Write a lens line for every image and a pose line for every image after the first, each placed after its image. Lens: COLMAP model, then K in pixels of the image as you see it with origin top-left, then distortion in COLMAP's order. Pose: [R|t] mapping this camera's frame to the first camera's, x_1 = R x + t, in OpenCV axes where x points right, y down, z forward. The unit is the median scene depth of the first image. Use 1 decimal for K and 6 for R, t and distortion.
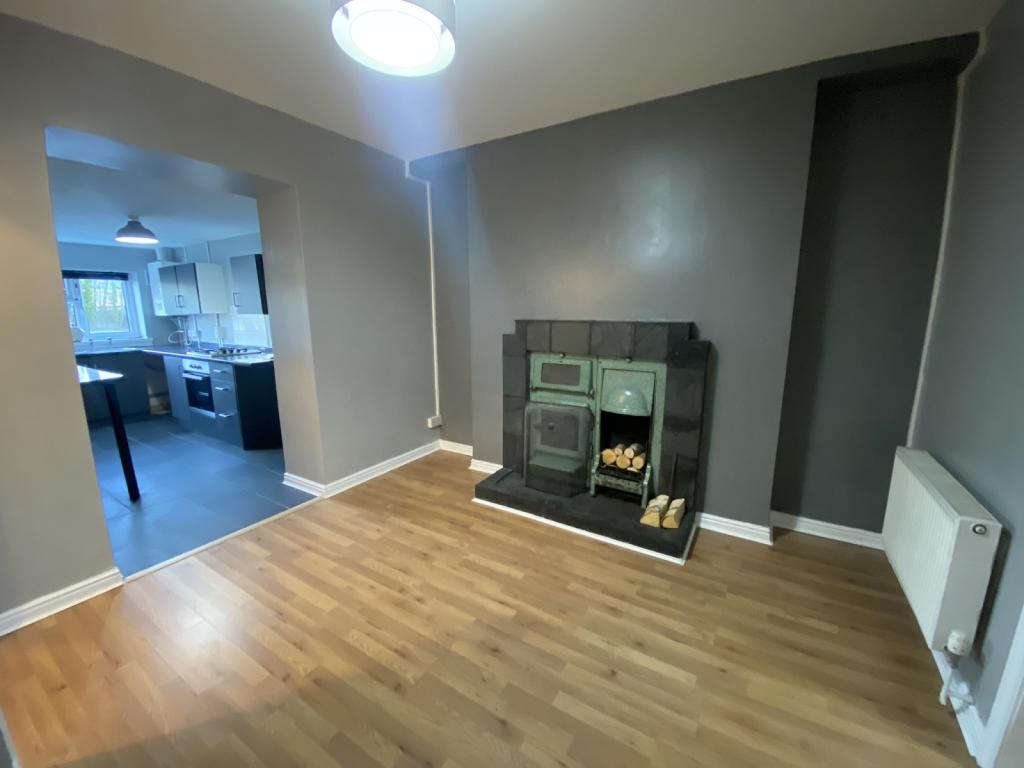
lens RADIAL K [[412.3, 0, 512.0], [0, 412.3, 384.0], [0, 0, 1]] dist [-0.001058, -0.000072]
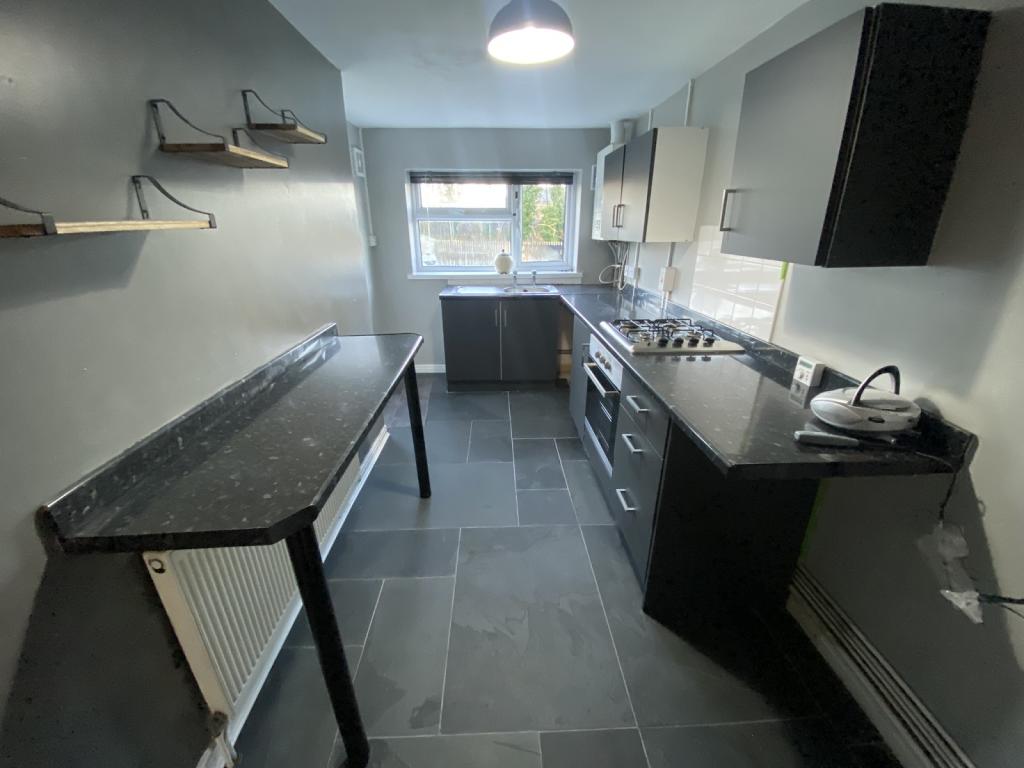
lens RADIAL K [[412.3, 0, 512.0], [0, 412.3, 384.0], [0, 0, 1]] dist [-0.001058, -0.000072]
pose [[0.564904, 0.304495, -0.766920, -0.366613], [-0.154357, 0.952012, 0.264287, -0.102120], [0.810591, -0.030917, 0.584796, 0.512590]]
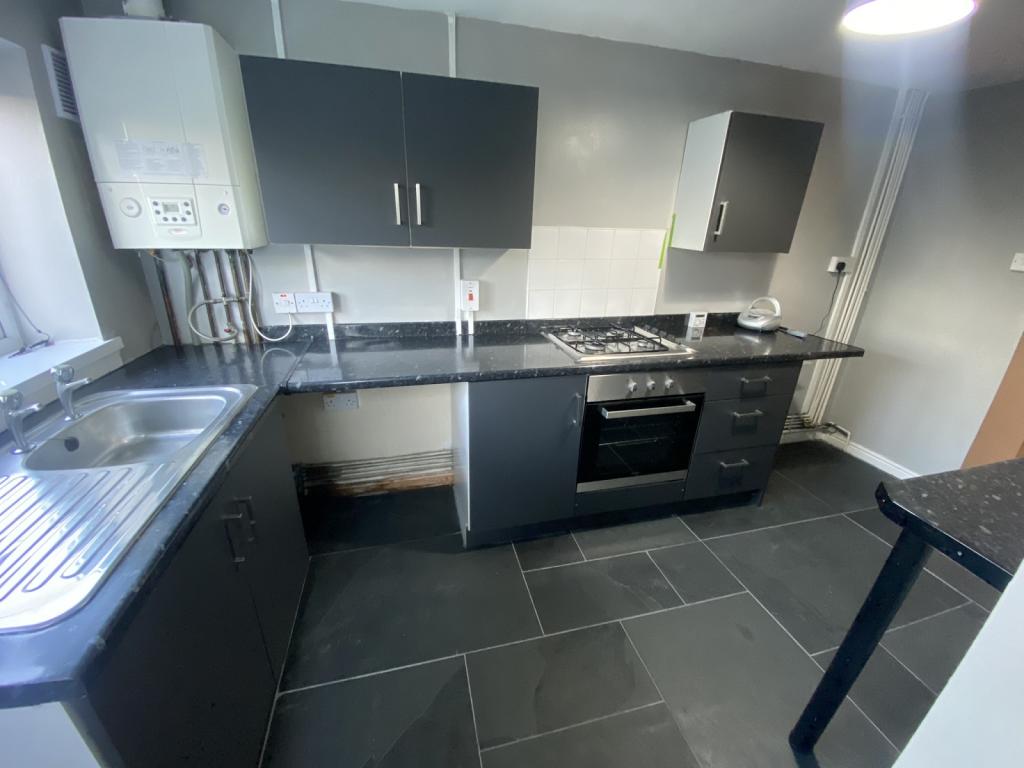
lens RADIAL K [[412.3, 0, 512.0], [0, 412.3, 384.0], [0, 0, 1]] dist [-0.001058, -0.000072]
pose [[0.689854, -0.252749, 0.678394, -0.940443], [0.093276, 0.960297, 0.262926, -0.136748], [-0.717914, -0.118103, 0.686040, 0.678430]]
